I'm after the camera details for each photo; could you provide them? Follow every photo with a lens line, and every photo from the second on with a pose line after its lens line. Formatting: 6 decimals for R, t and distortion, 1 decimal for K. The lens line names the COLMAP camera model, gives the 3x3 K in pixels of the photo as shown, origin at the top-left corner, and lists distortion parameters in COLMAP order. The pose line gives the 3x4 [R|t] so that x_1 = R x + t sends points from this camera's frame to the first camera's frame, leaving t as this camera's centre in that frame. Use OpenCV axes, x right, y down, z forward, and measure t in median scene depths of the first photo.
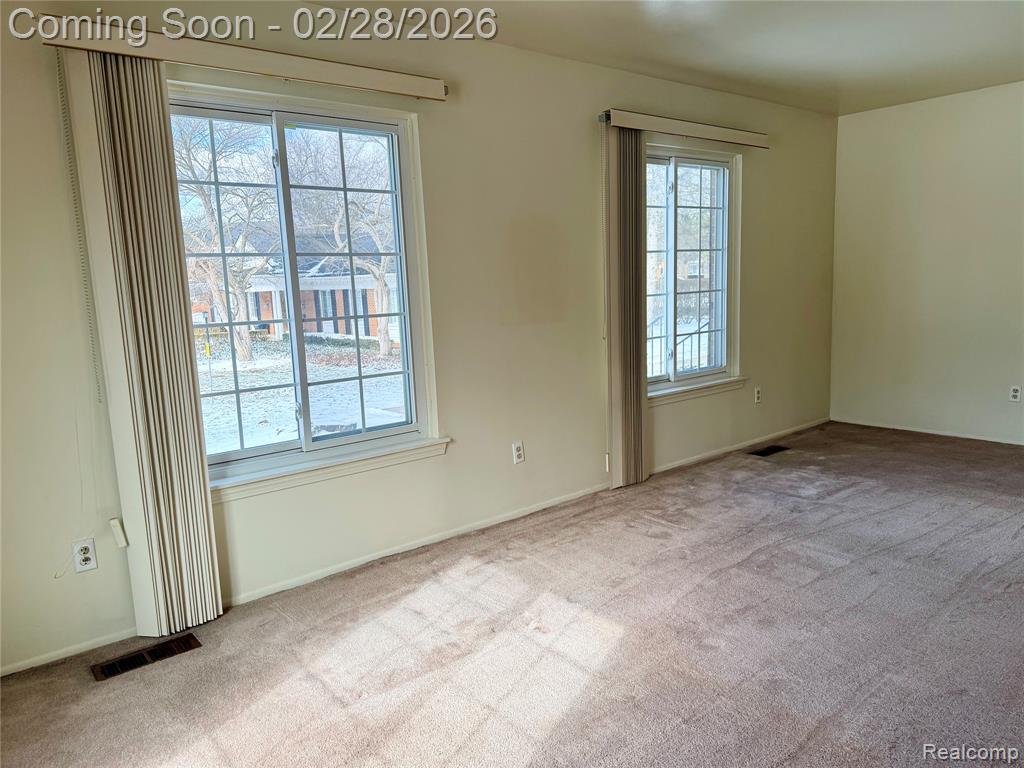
lens RADIAL K [[715.5, 0, 514.0], [0, 715.5, 386.8], [0, 0, 1]] dist [0.066578, -0.081596]
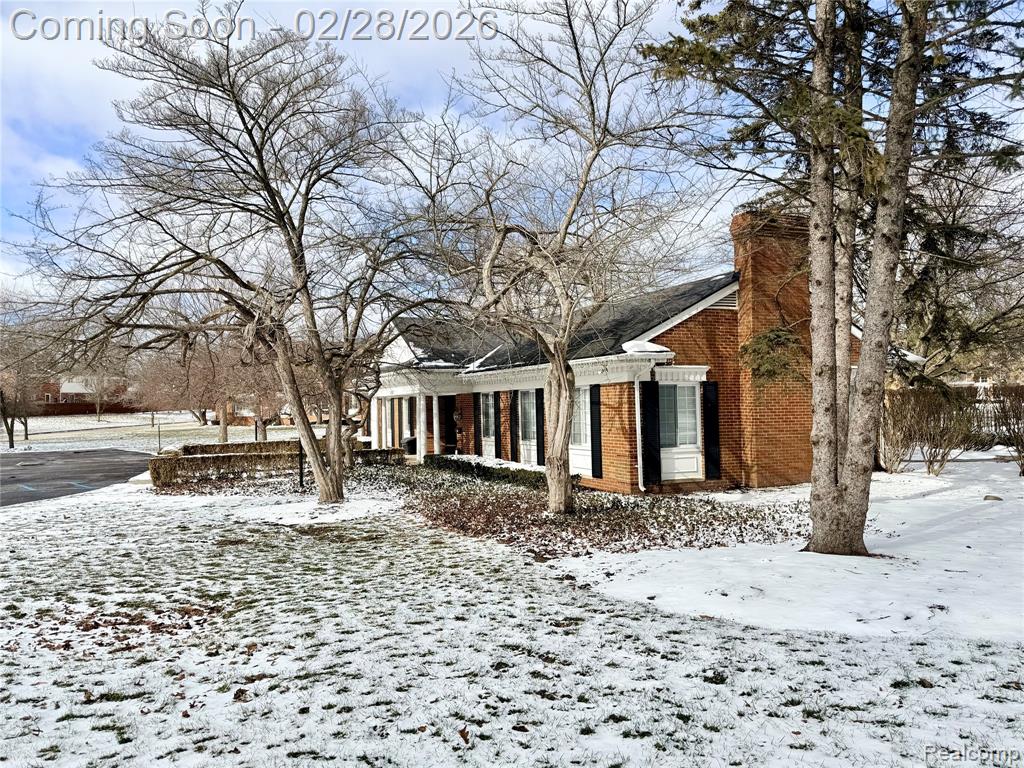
lens RADIAL K [[715.5, 0, 511.1], [0, 715.5, 382.9], [0, 0, 1]] dist [0.066578, -0.081596]
pose [[0.961789, 0.007084, -0.273701, -0.056258], [-0.054187, 0.984816, -0.164925, -0.033043], [0.268377, 0.173454, 0.947569, 0.365928]]
